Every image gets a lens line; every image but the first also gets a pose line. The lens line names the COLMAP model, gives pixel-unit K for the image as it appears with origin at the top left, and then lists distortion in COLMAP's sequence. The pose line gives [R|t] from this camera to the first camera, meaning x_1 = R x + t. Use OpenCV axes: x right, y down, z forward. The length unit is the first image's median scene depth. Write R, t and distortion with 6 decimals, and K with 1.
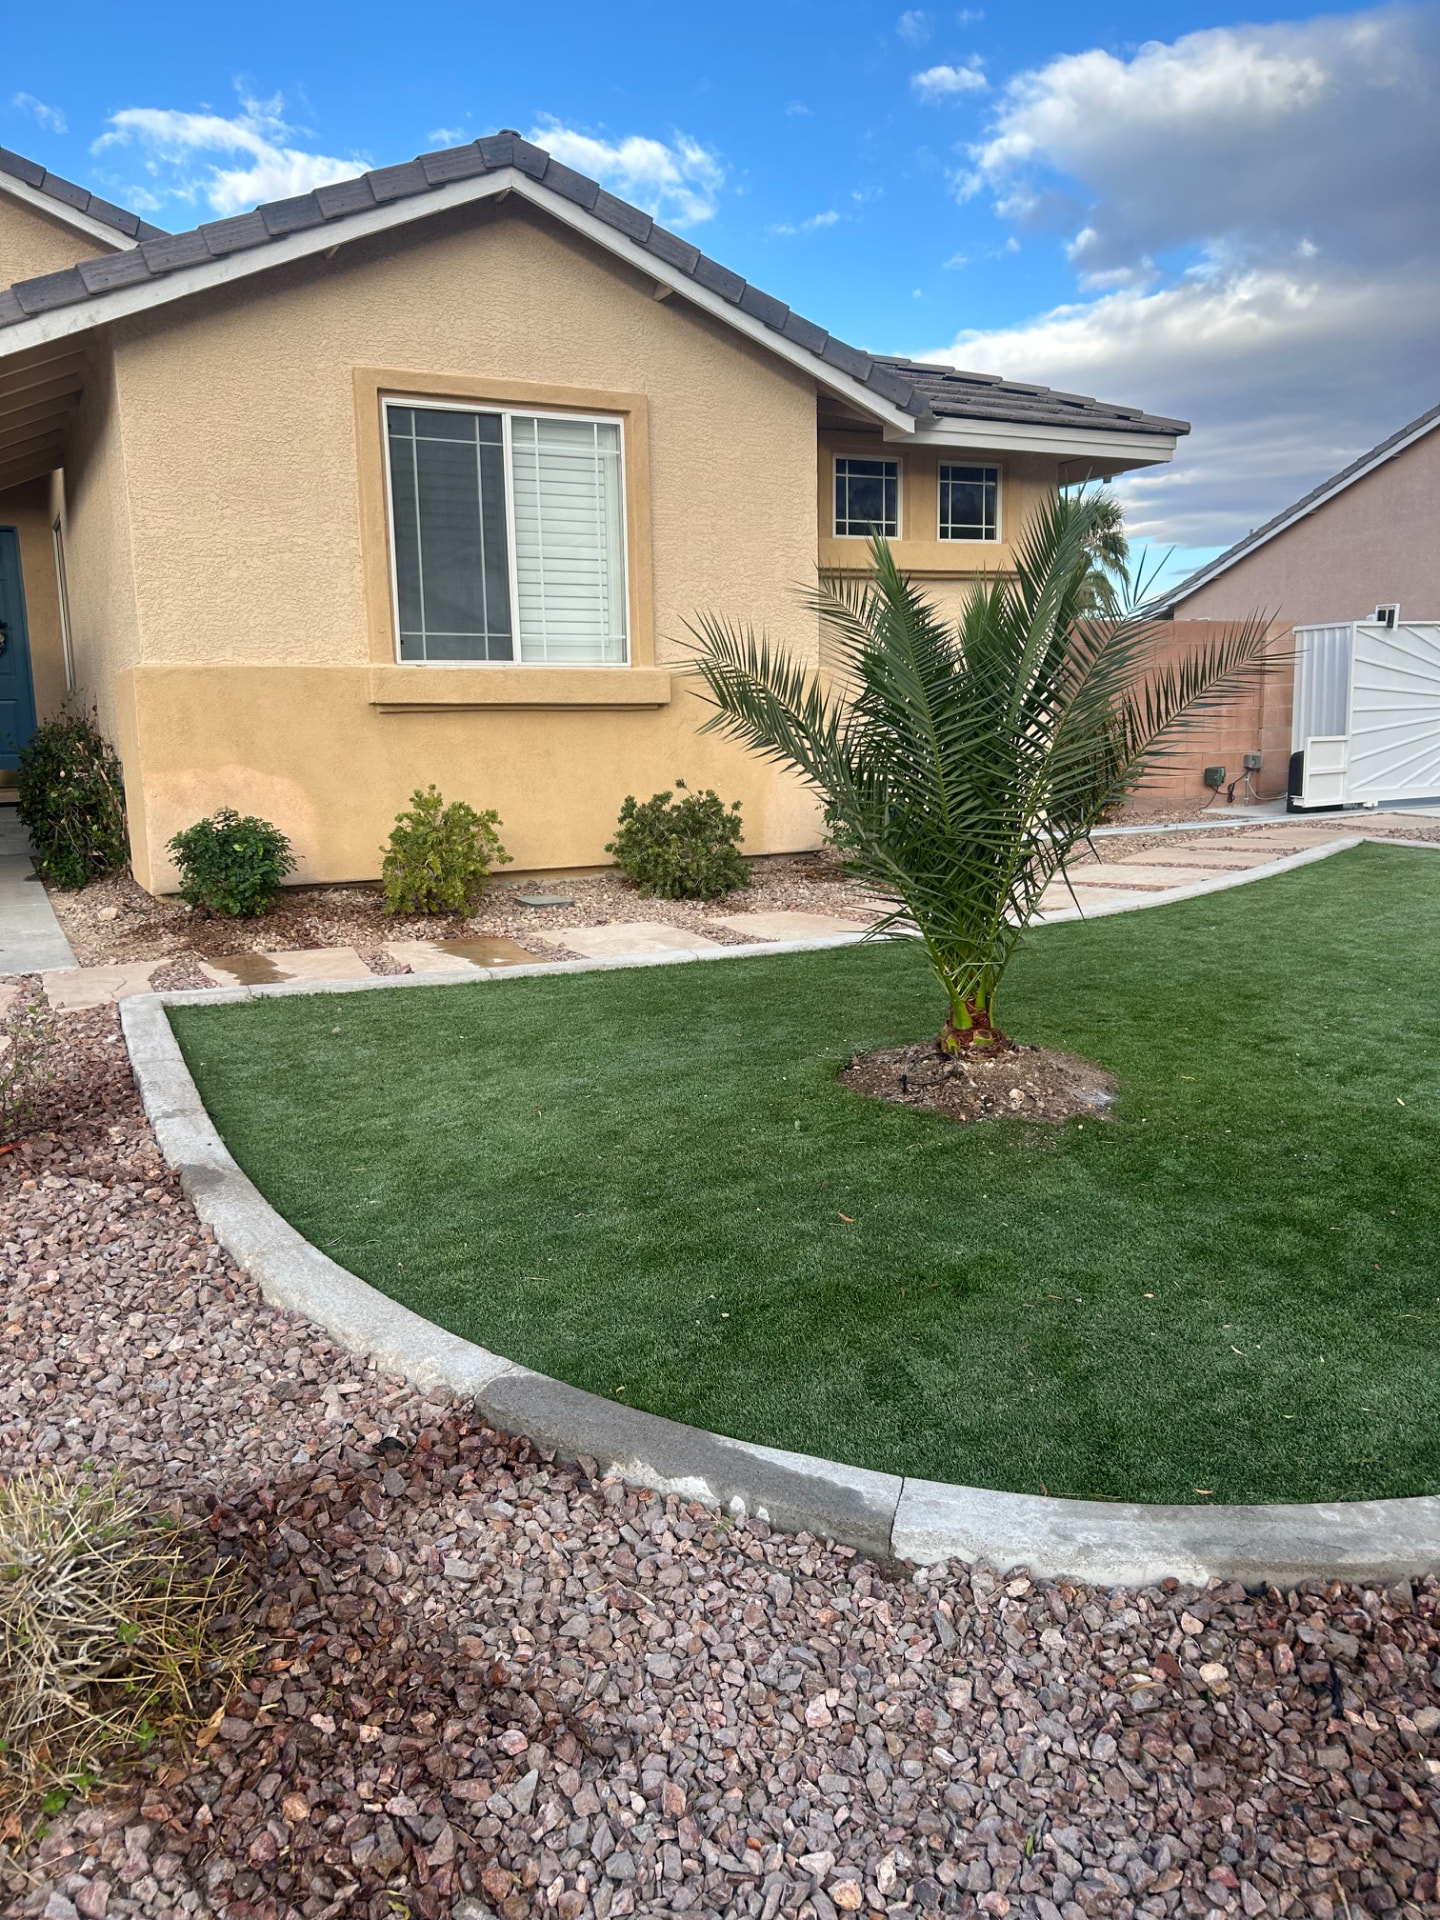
lens RADIAL K [[1257.1, 0, 720.1], [0, 1257.1, 946.8], [0, 0, 1]] dist [0.042893, -0.061232]
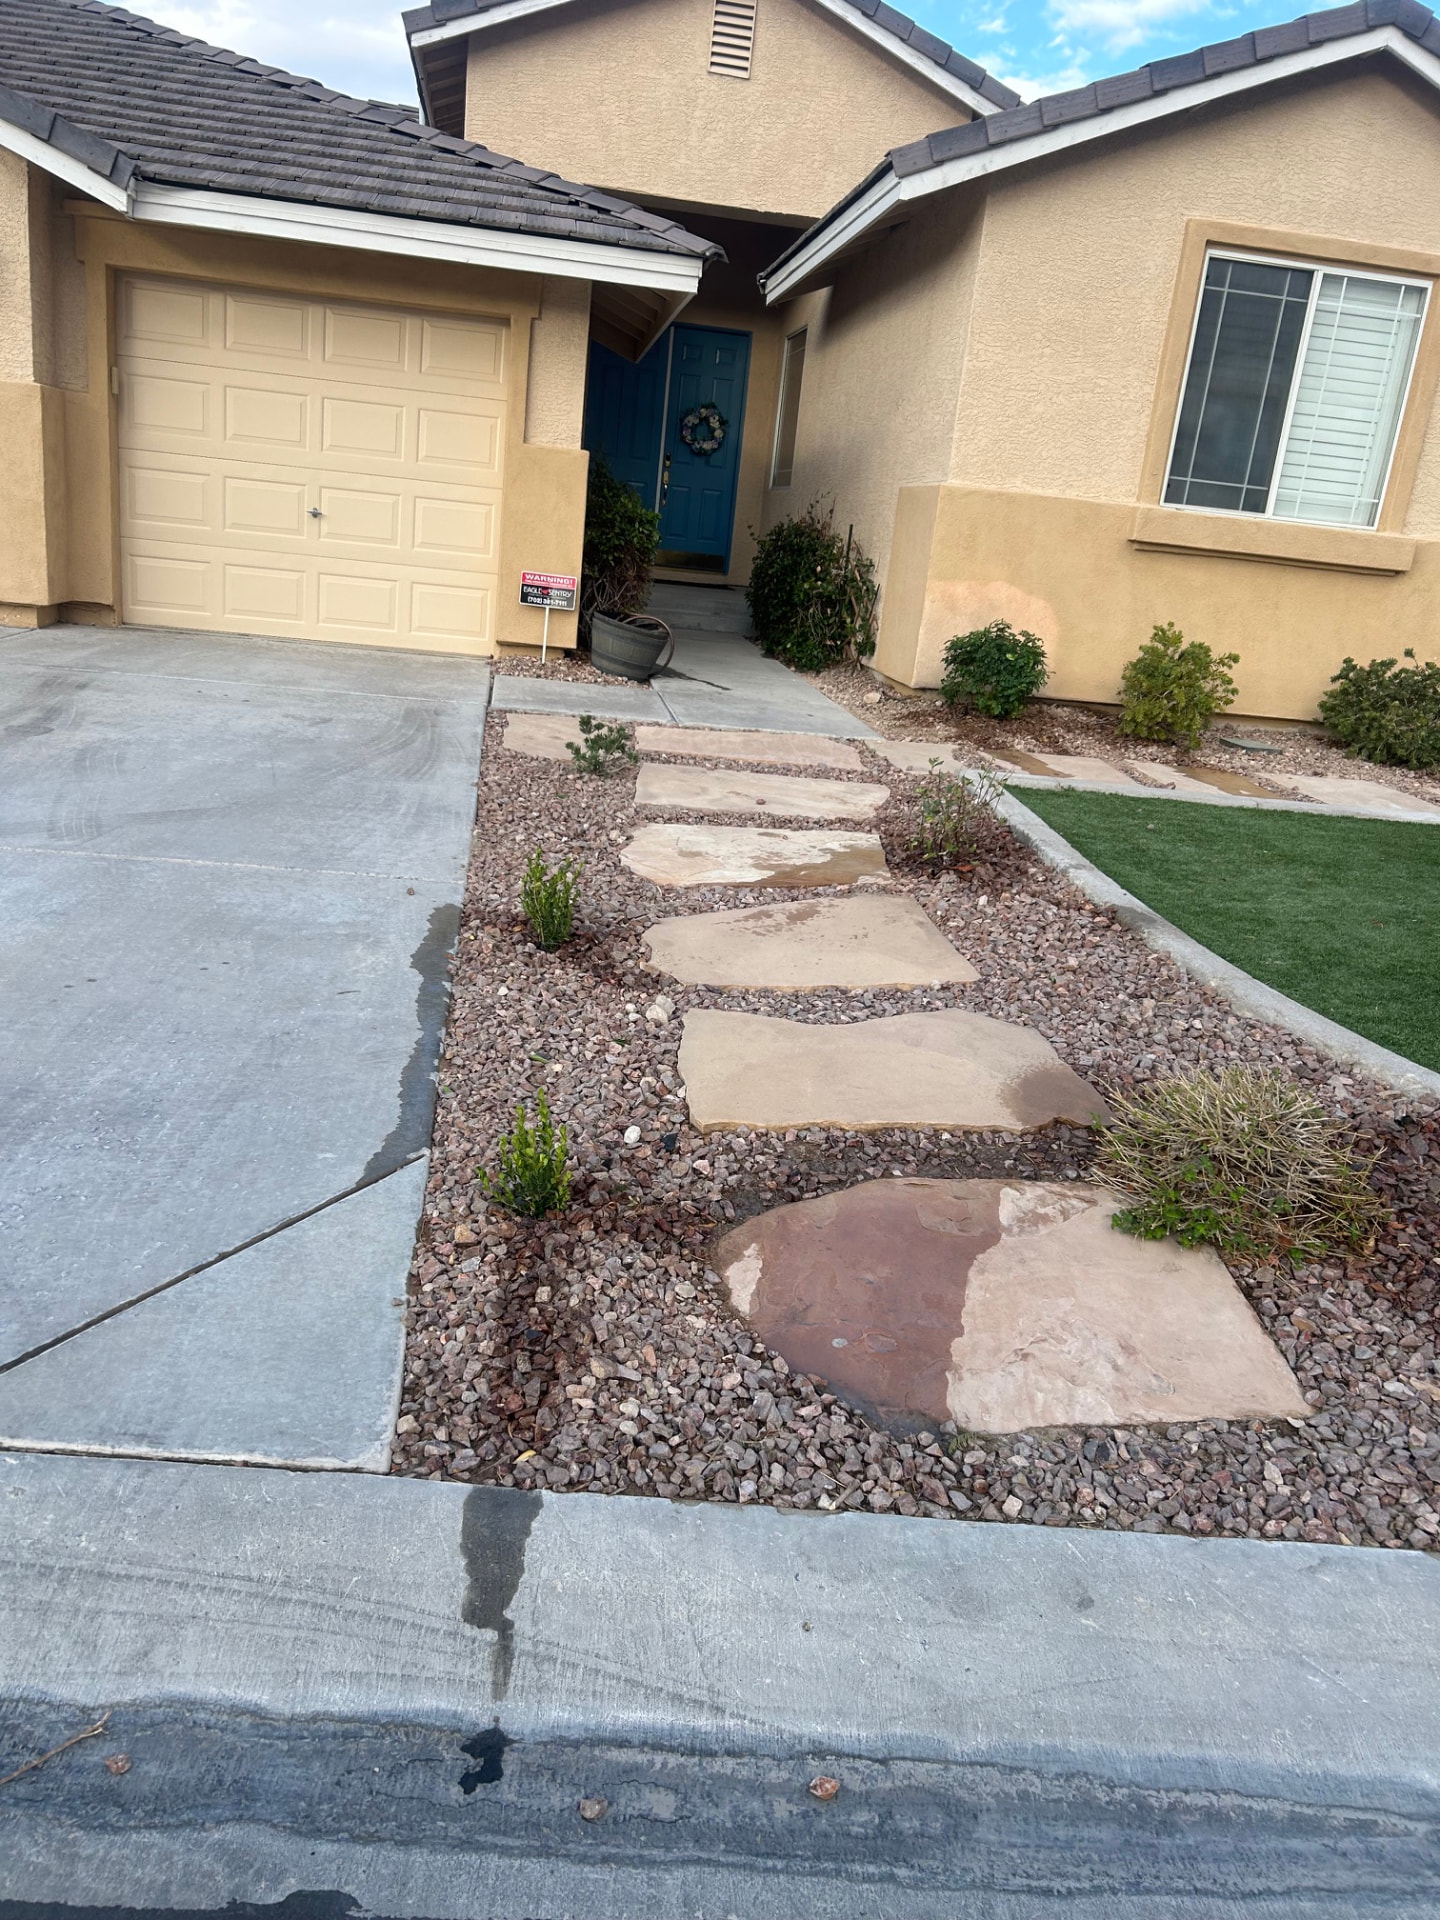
lens RADIAL K [[1328.9, 0, 739.7], [0, 1328.9, 918.2], [0, 0, 1]] dist [0.052576, -0.051042]
pose [[0.945637, 0.197003, -0.258769, -0.228144], [-0.171469, 0.978095, 0.118020, 0.047462], [0.276350, -0.067234, 0.958702, -0.221484]]
